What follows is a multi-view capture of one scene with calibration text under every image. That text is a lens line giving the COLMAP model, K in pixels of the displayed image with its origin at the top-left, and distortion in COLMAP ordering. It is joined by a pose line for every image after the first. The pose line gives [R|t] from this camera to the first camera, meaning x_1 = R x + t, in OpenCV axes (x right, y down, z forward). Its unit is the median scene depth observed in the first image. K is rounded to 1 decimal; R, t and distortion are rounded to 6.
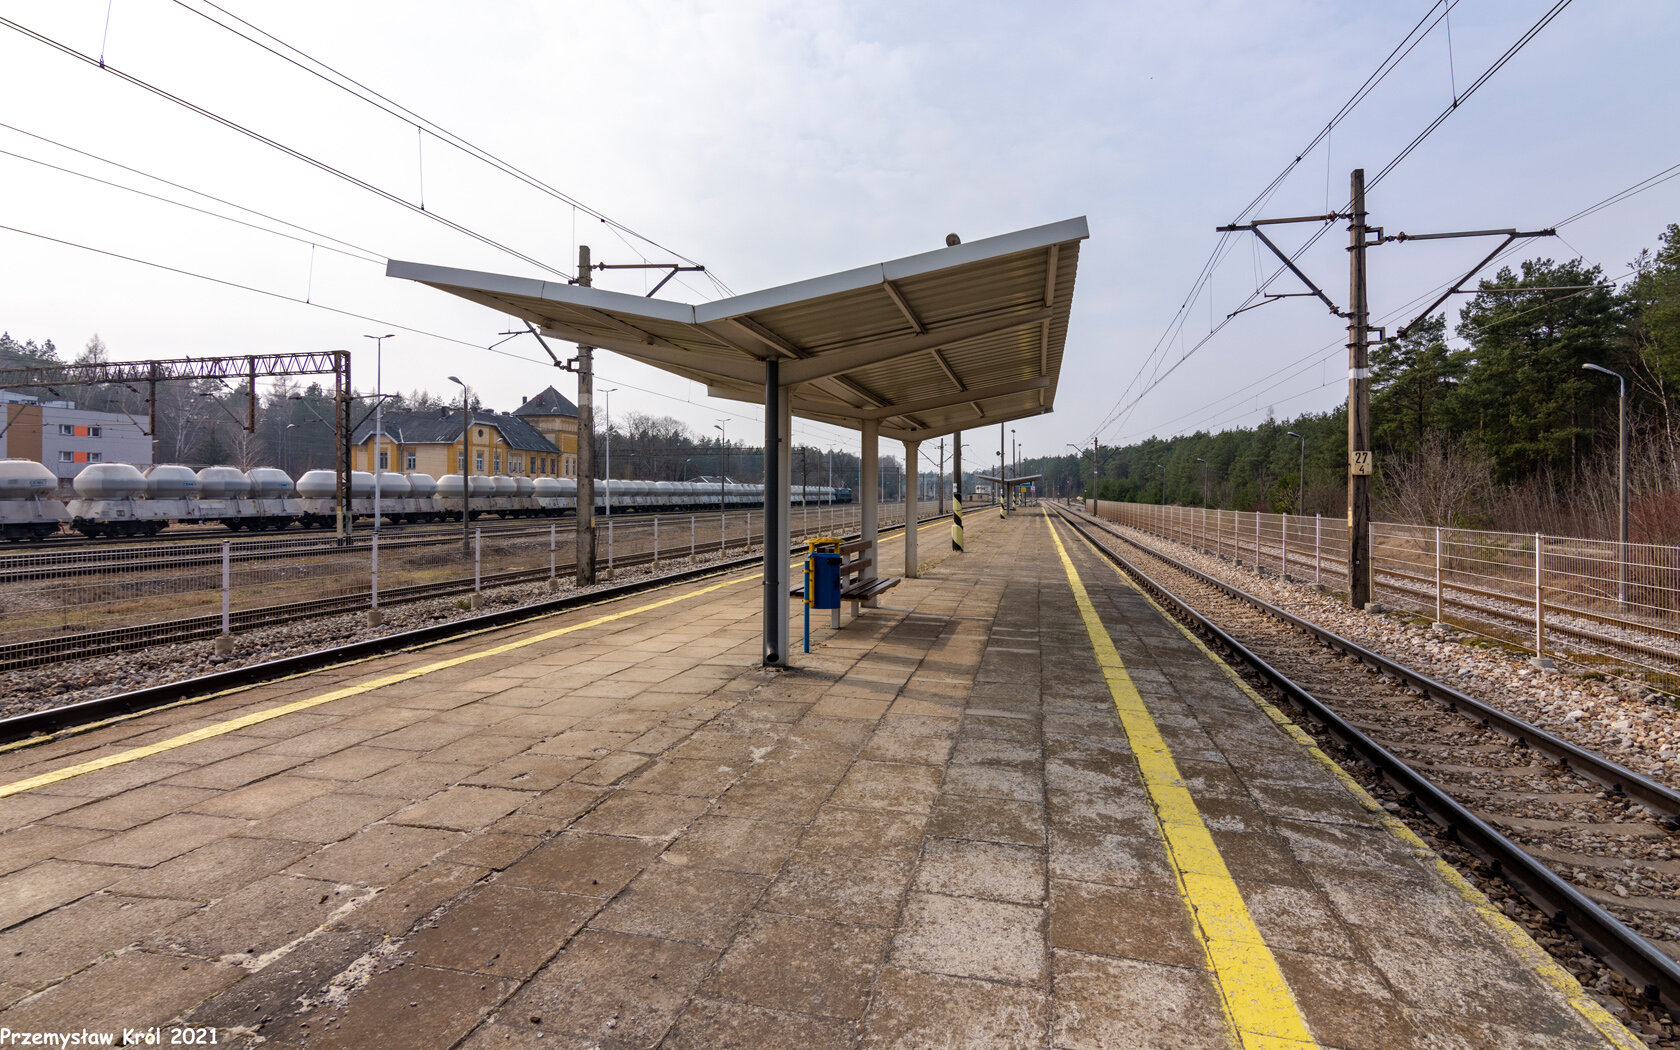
lens RADIAL K [[817.5, 0, 867.6], [0, 817.5, 472.8], [0, 0, 1]] dist [0.003279, 0.000439]
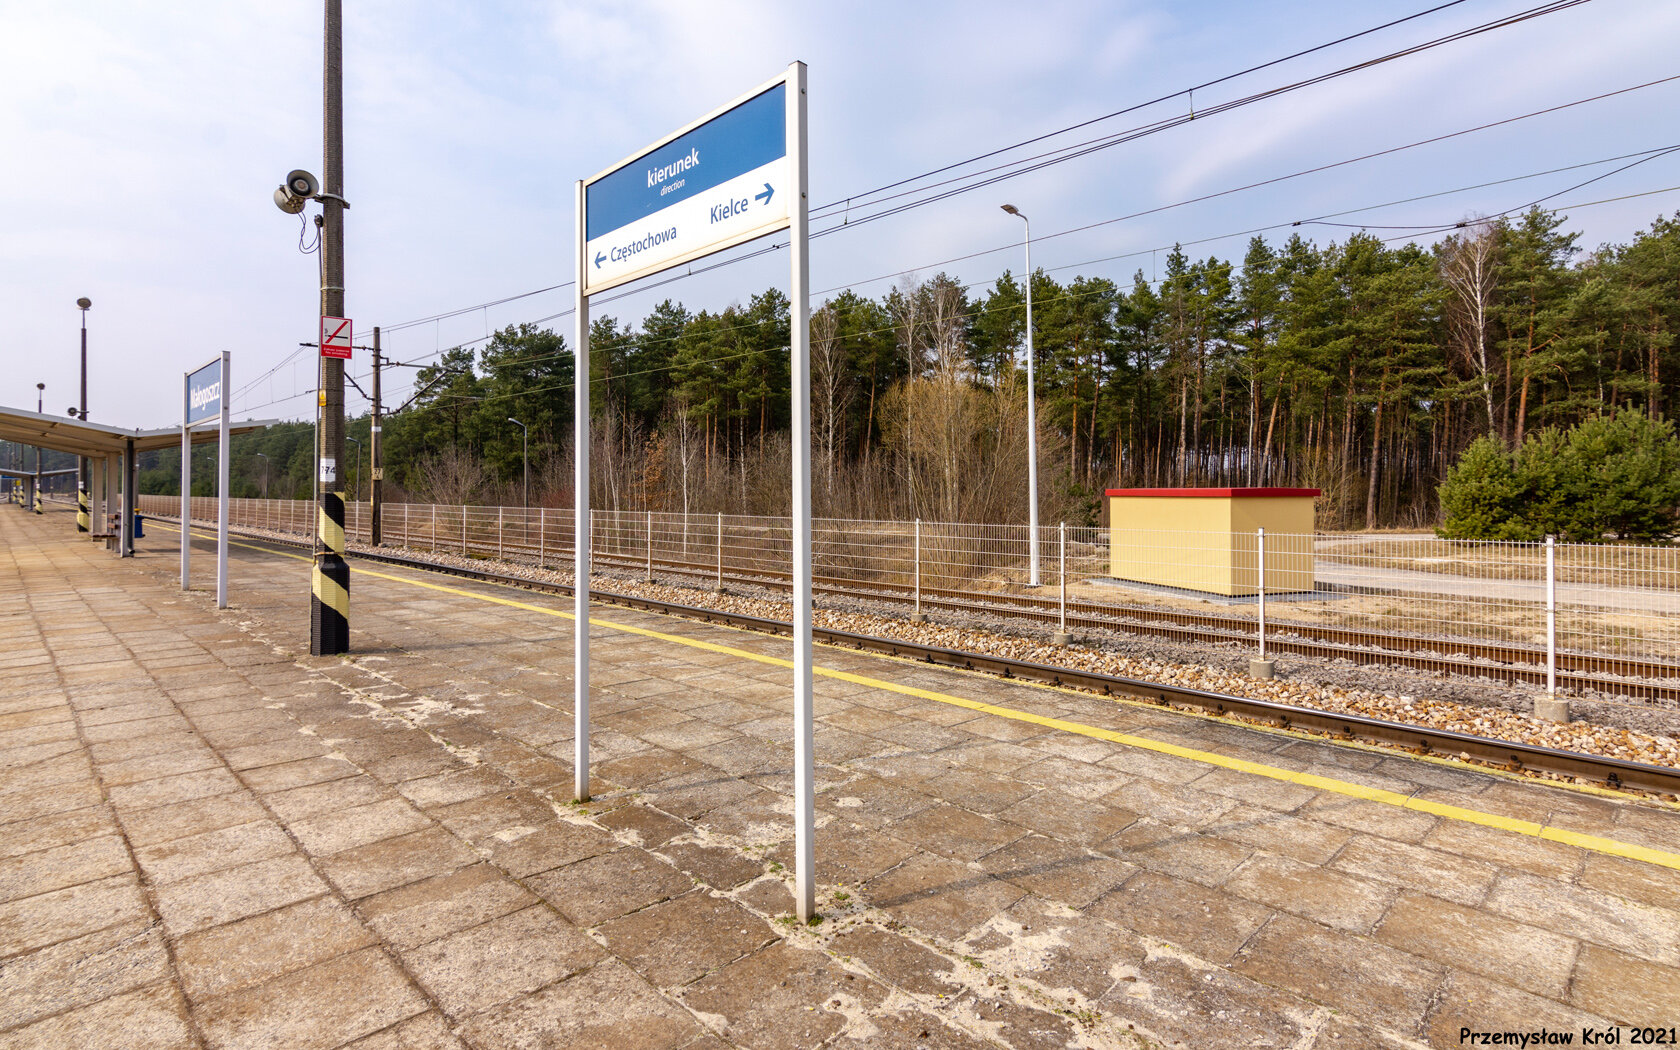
lens RADIAL K [[839.6, 0, 845.7], [0, 839.6, 495.2], [0, 0, 1]] dist [0.002856, 0.000565]
pose [[0.536141, -0.009076, 0.844080, -0.105402], [-0.020815, 0.999496, 0.023969, -0.006606], [-0.843872, -0.030420, 0.535682, -0.217027]]
